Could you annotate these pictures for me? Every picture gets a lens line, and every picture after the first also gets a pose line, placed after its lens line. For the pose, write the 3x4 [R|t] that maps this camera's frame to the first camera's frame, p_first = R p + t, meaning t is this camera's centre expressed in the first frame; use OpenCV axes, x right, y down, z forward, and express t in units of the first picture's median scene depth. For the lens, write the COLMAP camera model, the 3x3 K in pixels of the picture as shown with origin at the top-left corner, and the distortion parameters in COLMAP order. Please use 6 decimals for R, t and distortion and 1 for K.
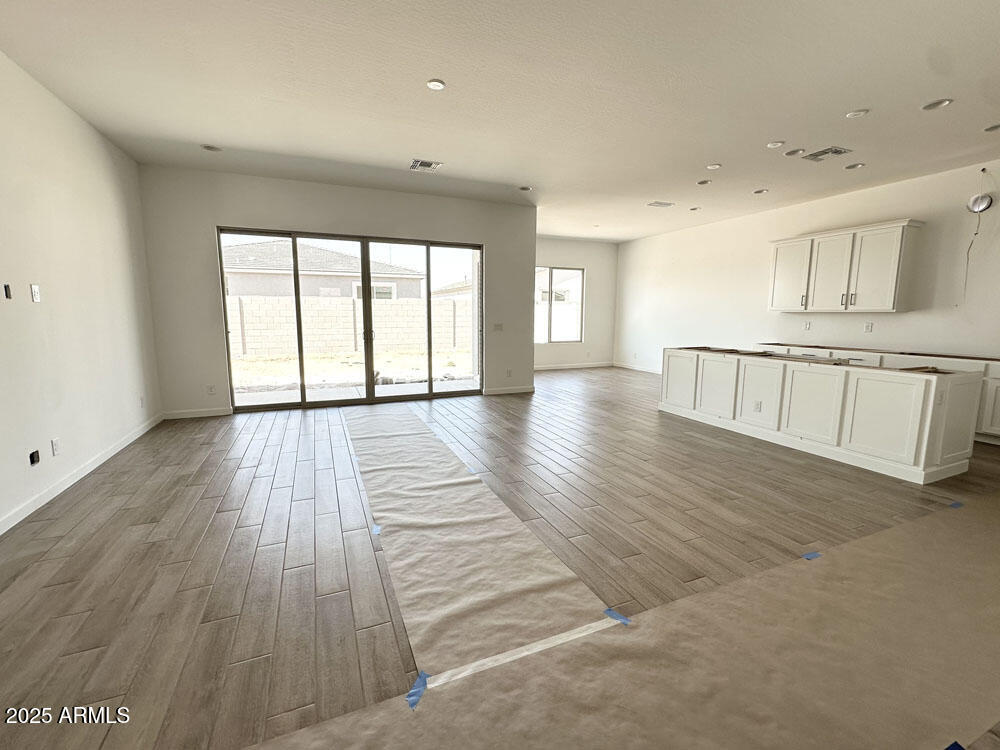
lens RADIAL K [[430.5, 0, 500.0], [0, 430.5, 375.0], [0, 0, 1]] dist [-0.001515, -0.000054]
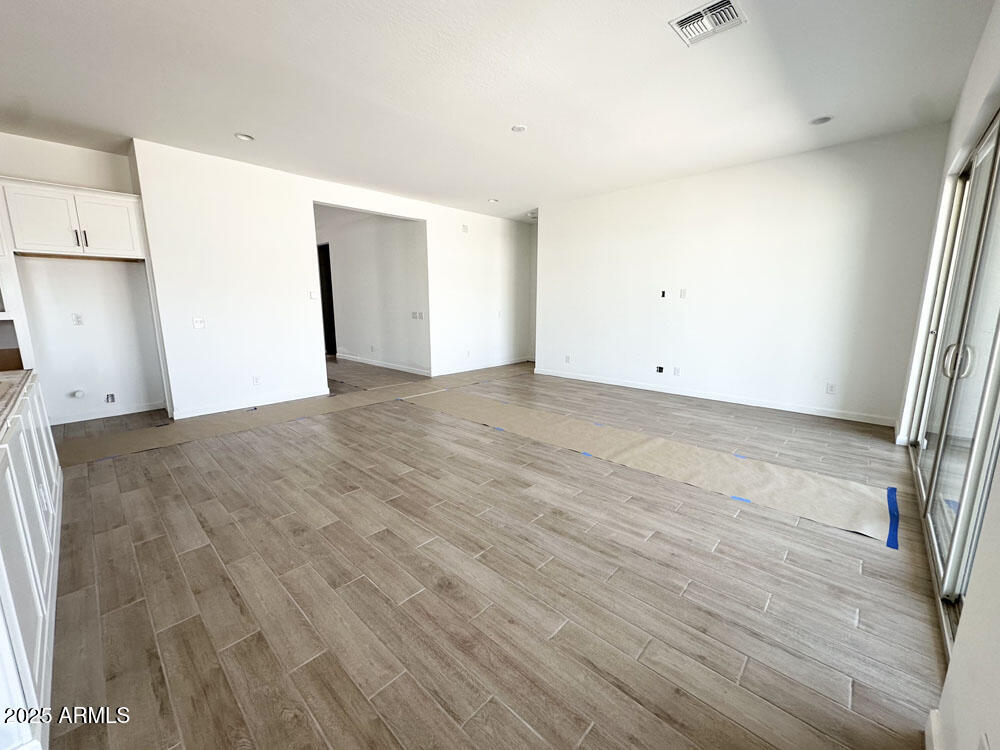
lens RADIAL K [[400.8, 0, 500.0], [0, 400.8, 375.0], [0, 0, 1]] dist [-0.000645, 0.000041]
pose [[-0.917520, 0.067239, -0.391964, 0.224124], [-0.059895, 0.950998, 0.303341, -0.167053], [0.393154, 0.301798, -0.868532, 1.163794]]
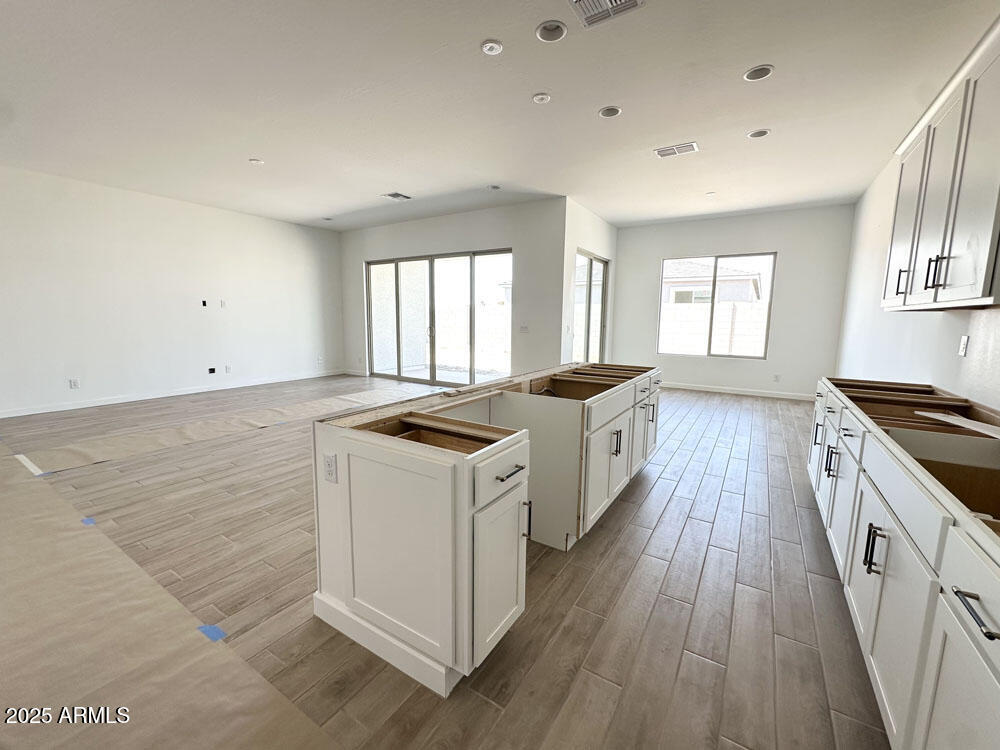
lens RADIAL K [[404.6, 0, 500.0], [0, 404.6, 375.0], [0, 0, 1]] dist [-0.004286, -0.000195]
pose [[0.564006, 0.119109, -0.817136, 0.824502], [-0.126201, 0.990351, 0.057251, -0.058405], [0.816070, 0.070834, 0.573595, 0.481575]]
